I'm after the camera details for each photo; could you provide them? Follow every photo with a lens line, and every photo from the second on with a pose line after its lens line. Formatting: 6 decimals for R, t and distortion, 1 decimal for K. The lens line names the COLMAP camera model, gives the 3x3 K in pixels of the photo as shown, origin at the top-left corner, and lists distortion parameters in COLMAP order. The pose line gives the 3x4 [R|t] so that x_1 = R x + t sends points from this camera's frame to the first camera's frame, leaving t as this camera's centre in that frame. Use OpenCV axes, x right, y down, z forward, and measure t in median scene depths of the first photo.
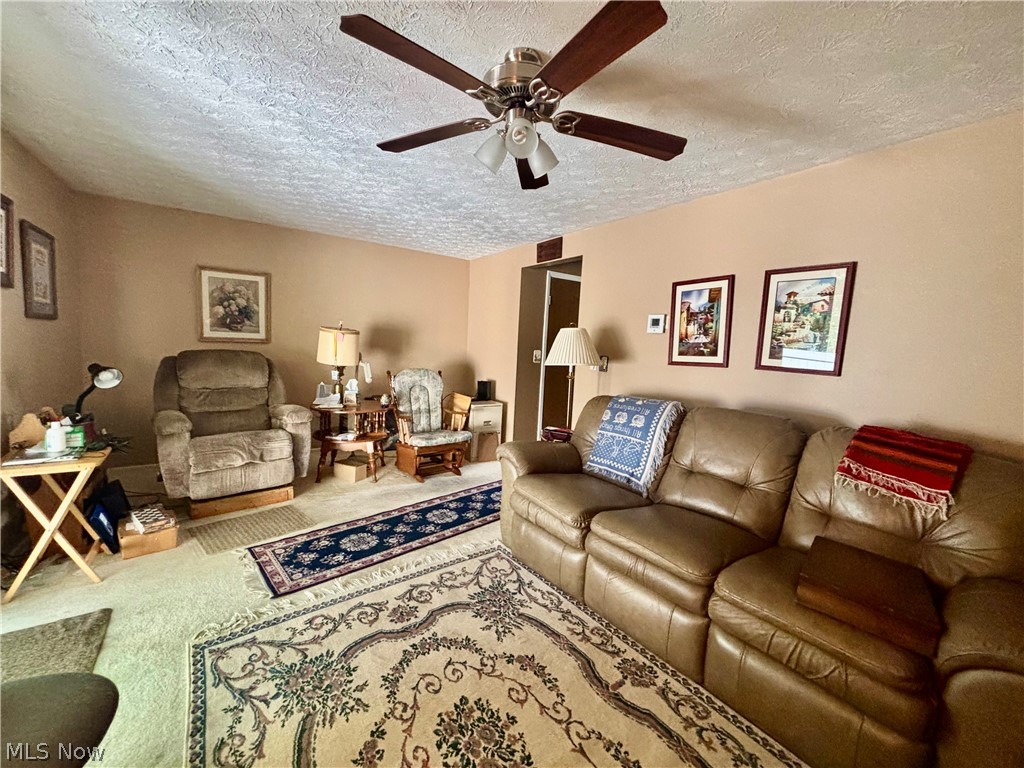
lens RADIAL K [[414.6, 0, 511.4], [0, 414.6, 386.0], [0, 0, 1]] dist [0.000276, 0.000717]
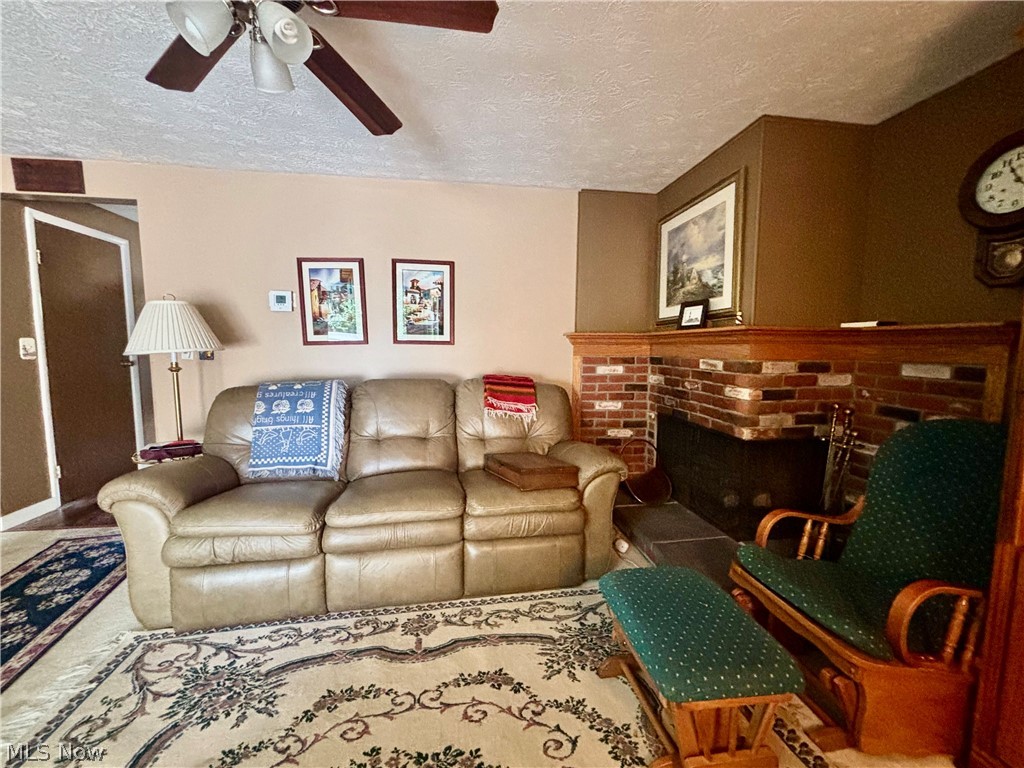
lens RADIAL K [[413.9, 0, 510.9], [0, 413.9, 383.6], [0, 0, 1]] dist [0.001255, 0.000718]
pose [[0.445919, -0.125992, 0.886162, -0.348037], [0.108355, 0.990361, 0.086282, 0.007257], [-0.888491, 0.057546, 0.455272, 0.206512]]
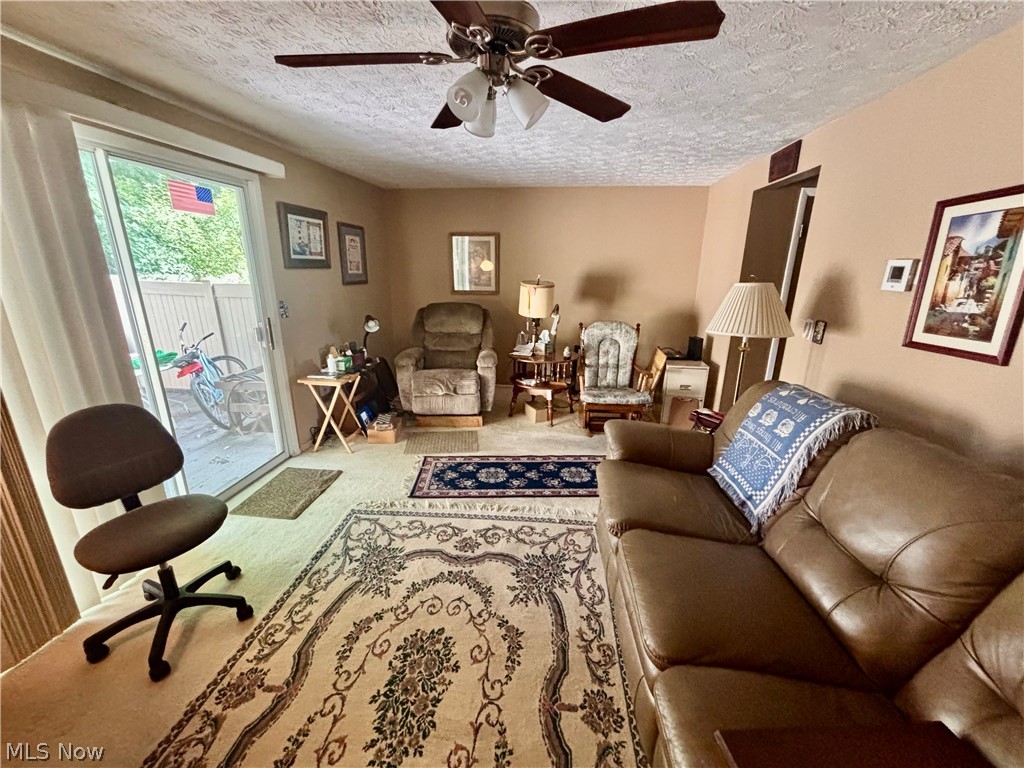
lens RADIAL K [[414.6, 0, 511.4], [0, 414.6, 386.0], [0, 0, 1]] dist [0.000276, 0.000717]
pose [[0.743434, 0.149916, -0.651791, 0.478490], [-0.043567, 0.983339, 0.176481, -0.101611], [0.667389, -0.102805, 0.737579, 0.225327]]
